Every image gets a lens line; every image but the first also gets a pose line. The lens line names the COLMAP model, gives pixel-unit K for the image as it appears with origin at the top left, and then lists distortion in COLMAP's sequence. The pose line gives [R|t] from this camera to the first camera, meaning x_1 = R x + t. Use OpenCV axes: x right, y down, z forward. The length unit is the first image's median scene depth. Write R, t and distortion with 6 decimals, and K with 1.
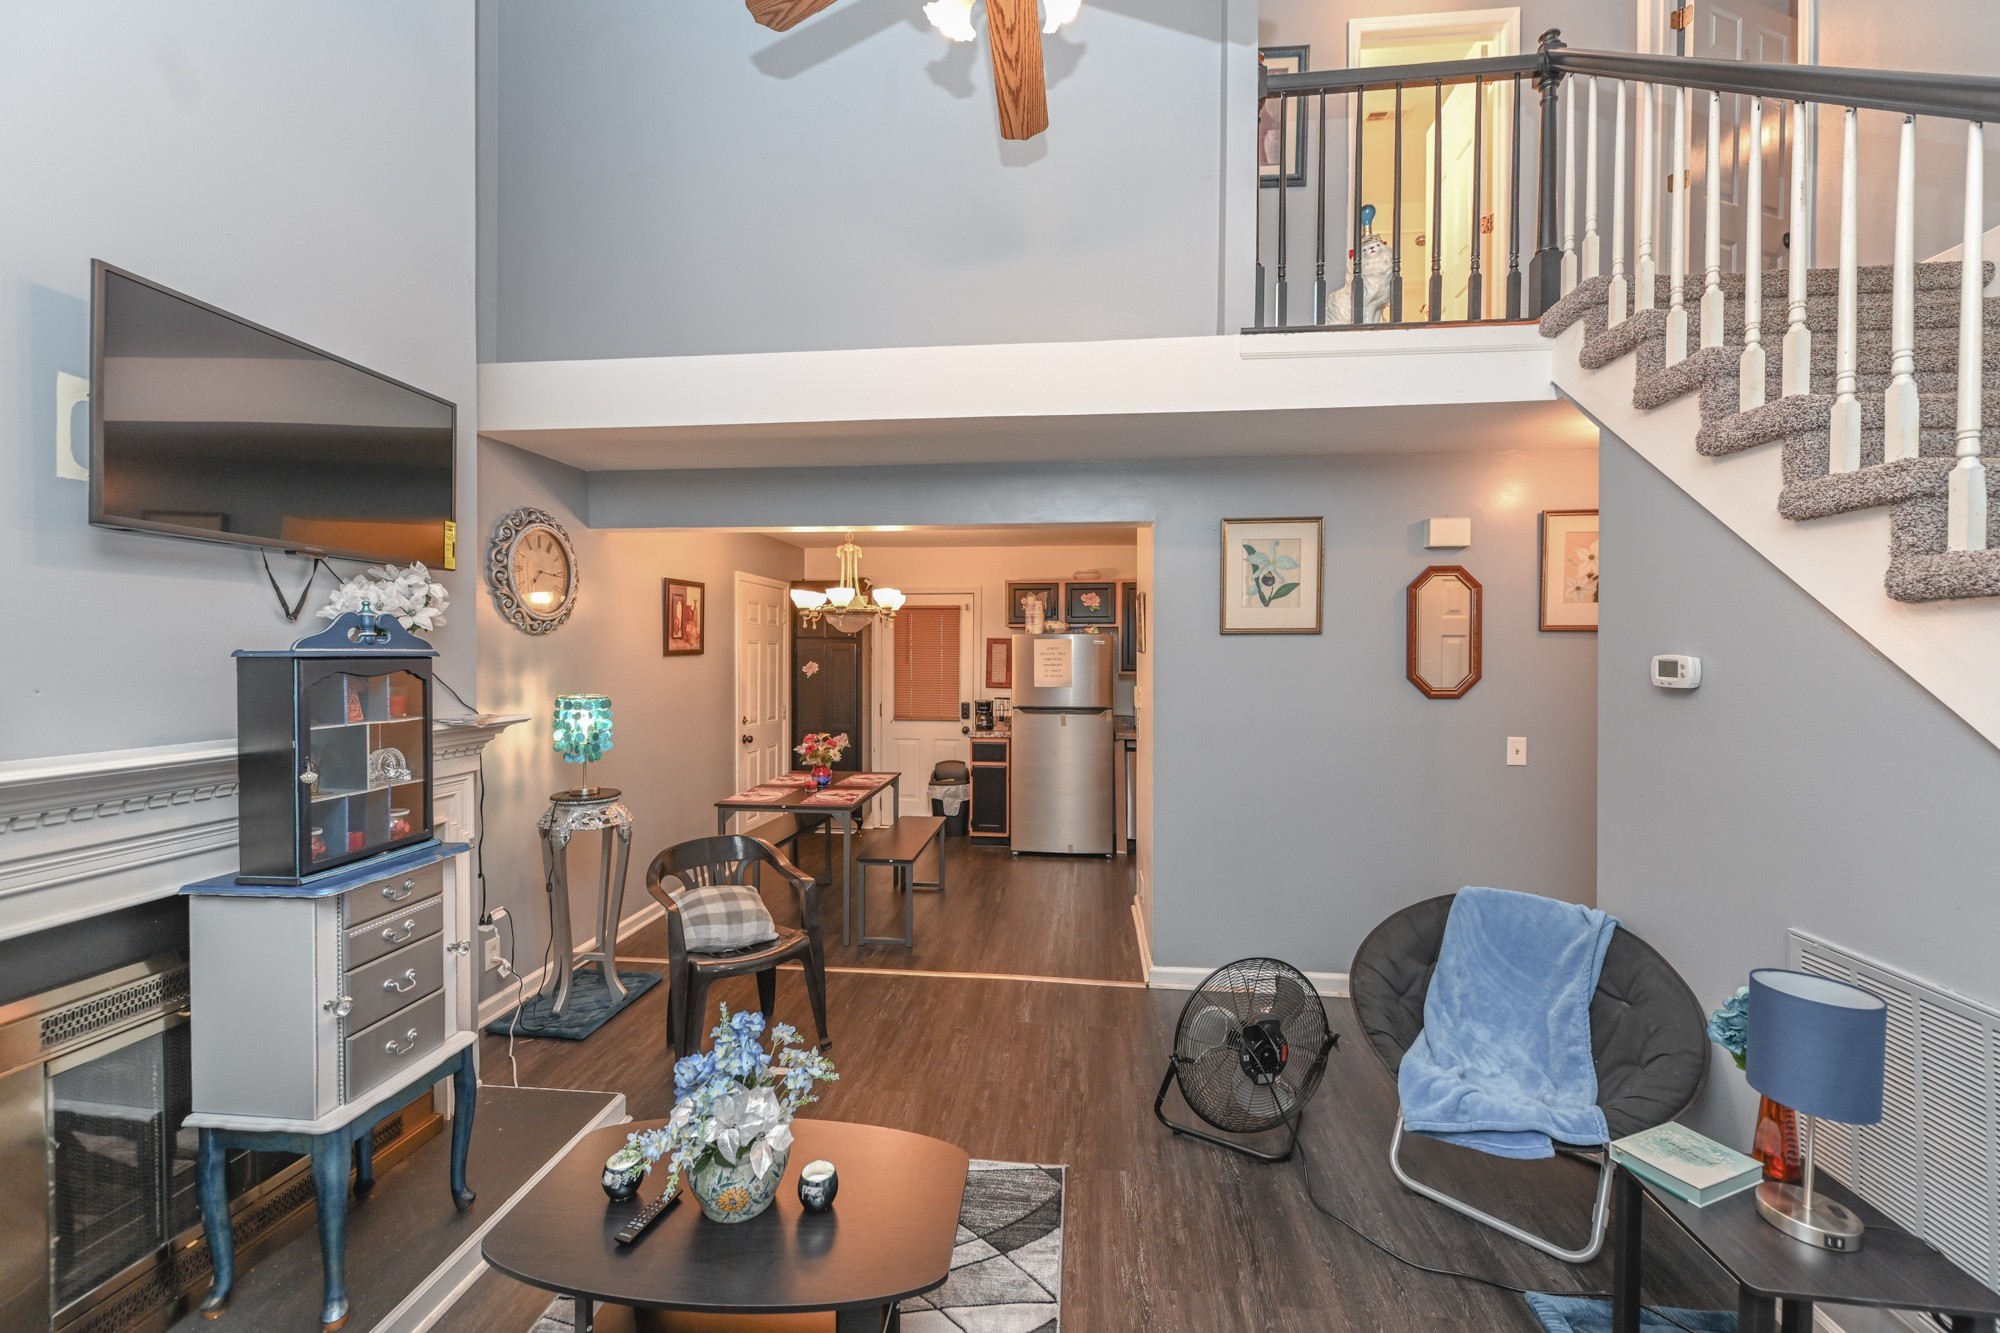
lens RADIAL K [[793.5, 0, 997.8], [0, 793.5, 659.7], [0, 0, 1]] dist [-0.002141, -0.000016]
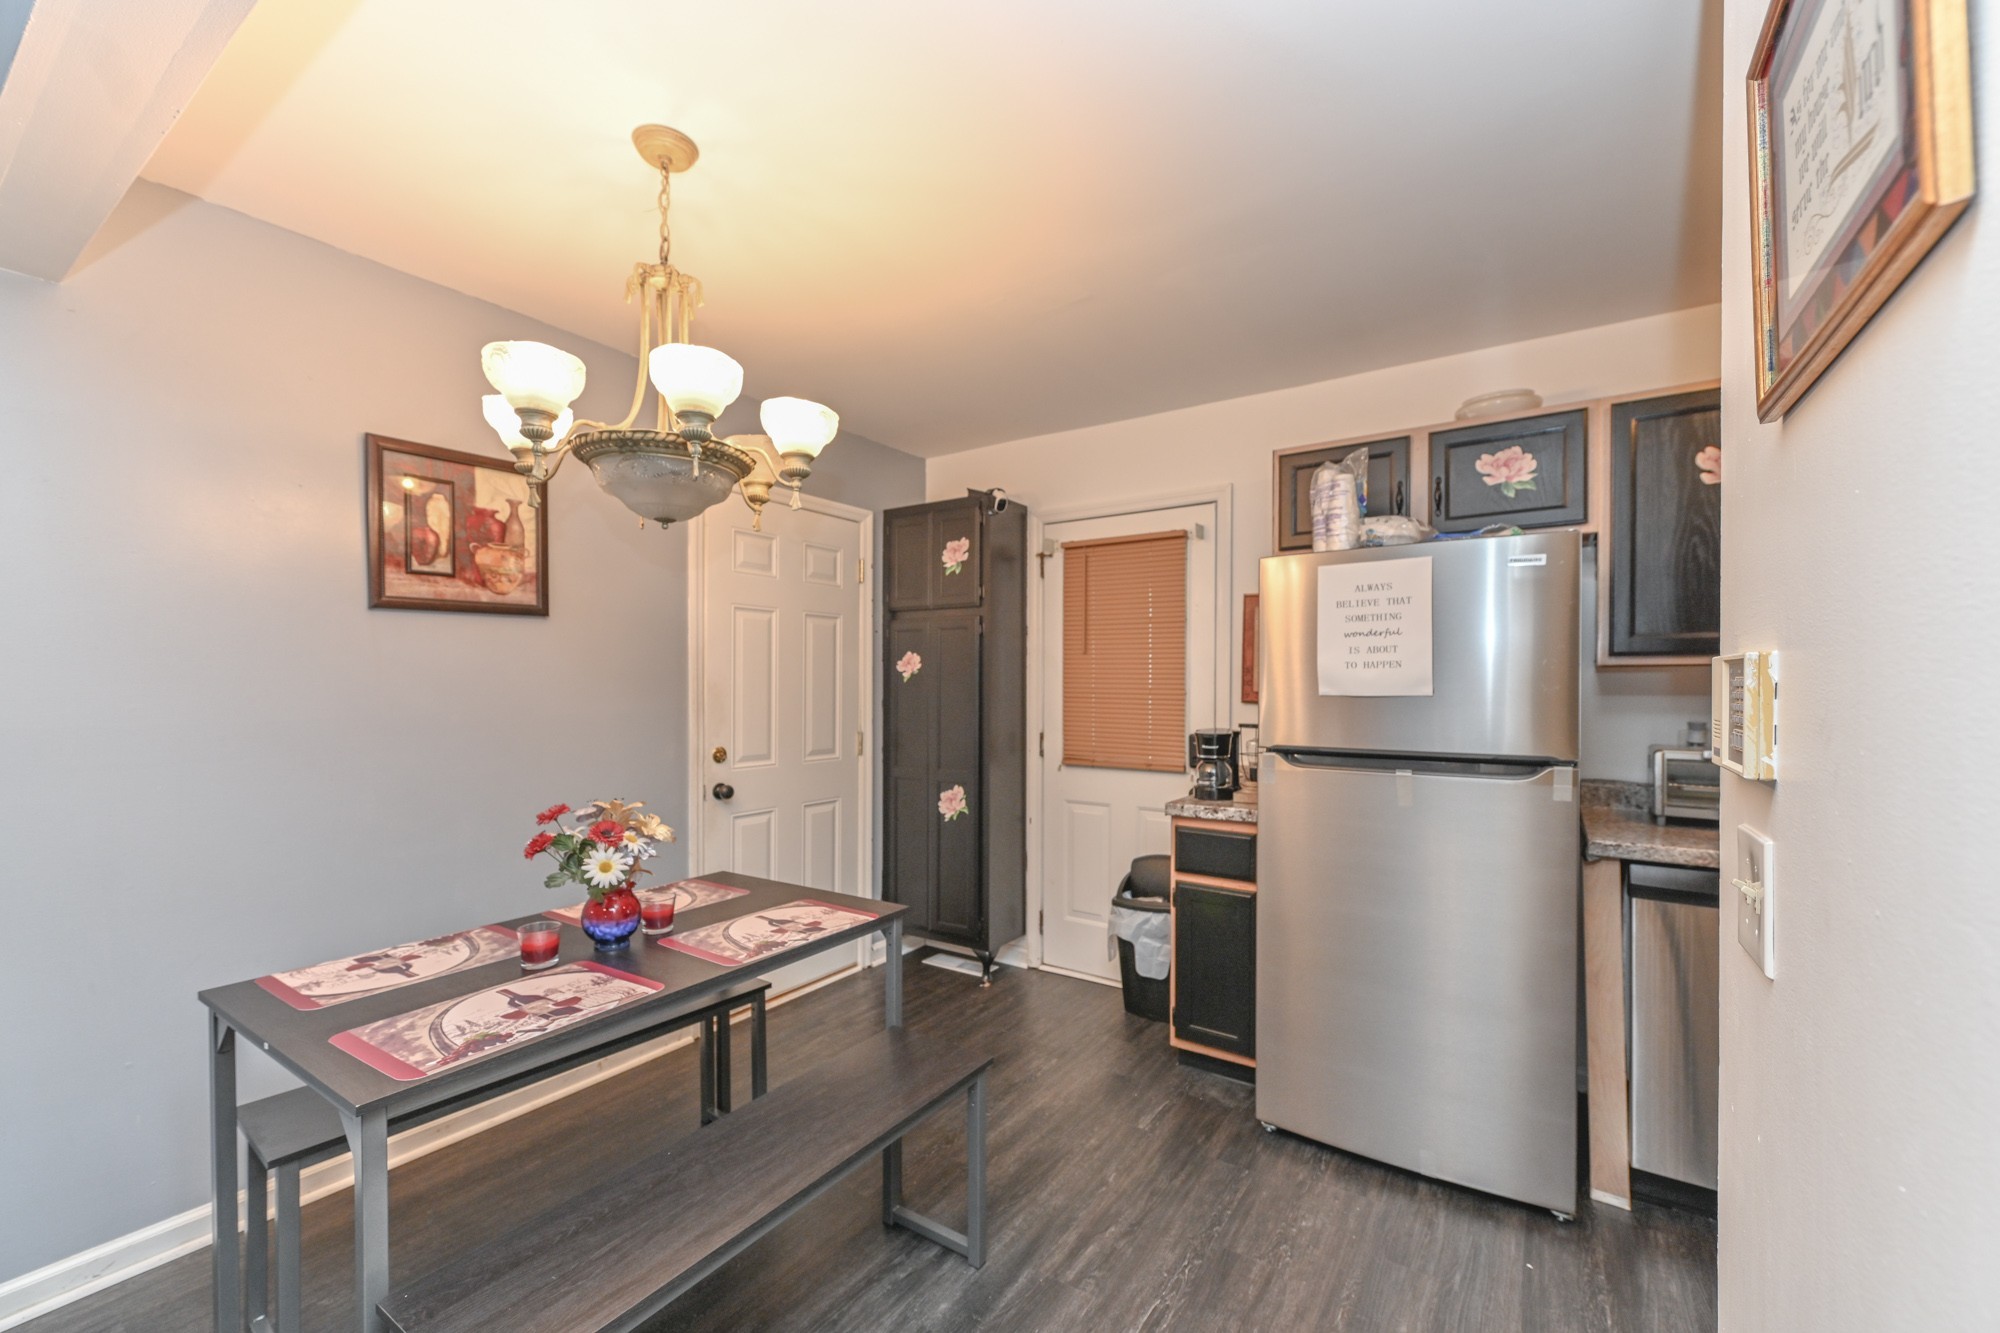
lens RADIAL K [[793.5, 0, 1011.7], [0, 793.5, 696.1], [0, 0, 1]] dist [-0.002141, -0.000016]
pose [[0.887571, 0.000086, -0.460672, 0.082752], [-0.000459, 1.000000, -0.000698, 0.033871], [0.460672, 0.000831, 0.887570, 0.565831]]
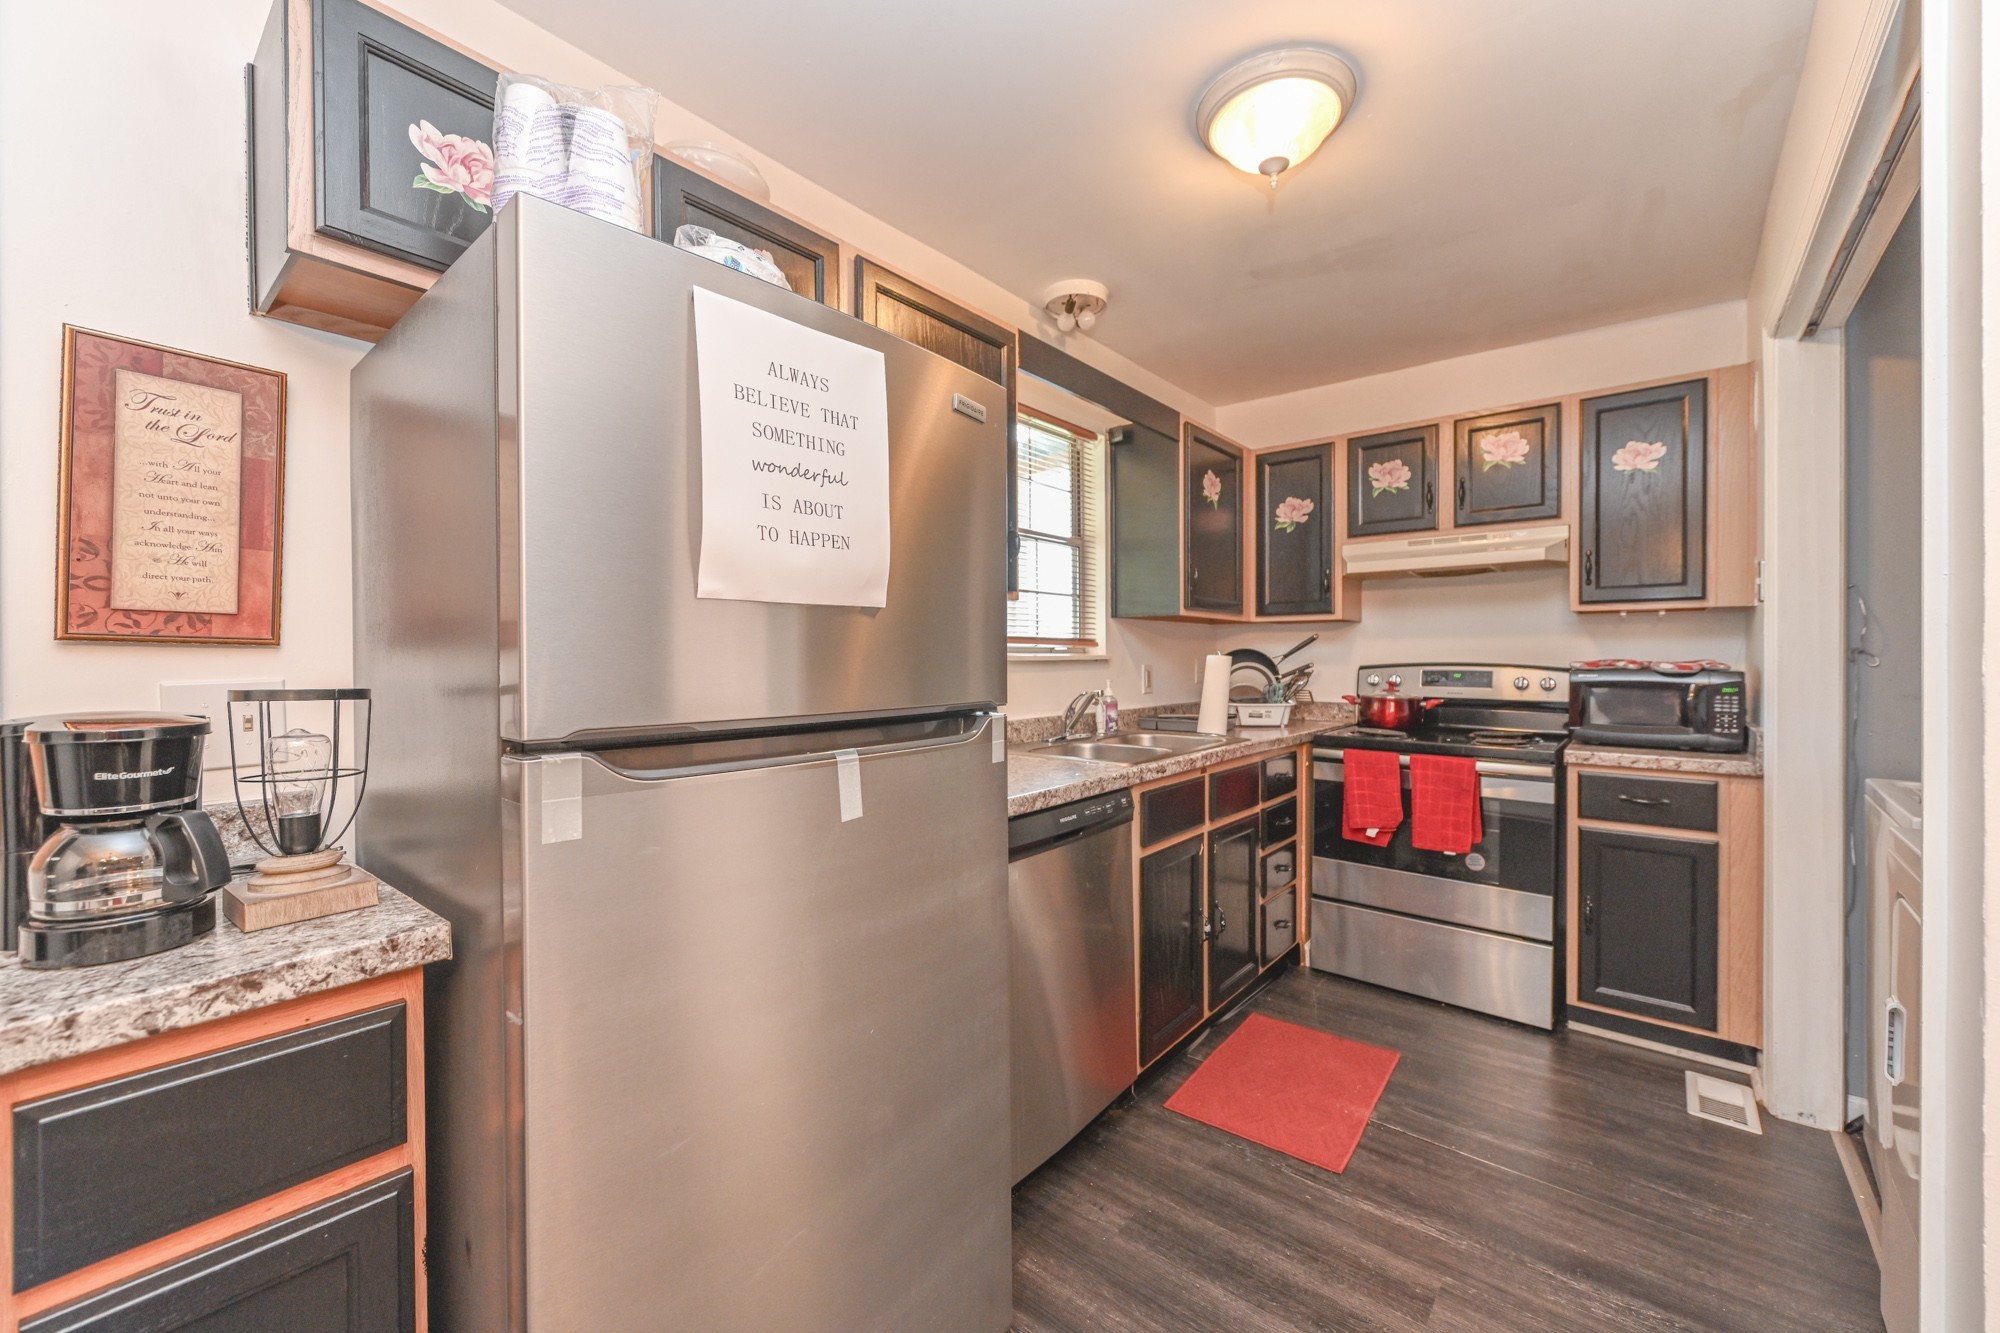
lens RADIAL K [[793.5, 0, 997.0], [0, 793.5, 660.2], [0, 0, 1]] dist [-0.002141, -0.000016]
pose [[0.559180, -0.012399, 0.828953, -0.043627], [0.016814, 0.999852, 0.003613, 0.044562], [-0.828876, 0.011918, 0.559306, 0.805470]]
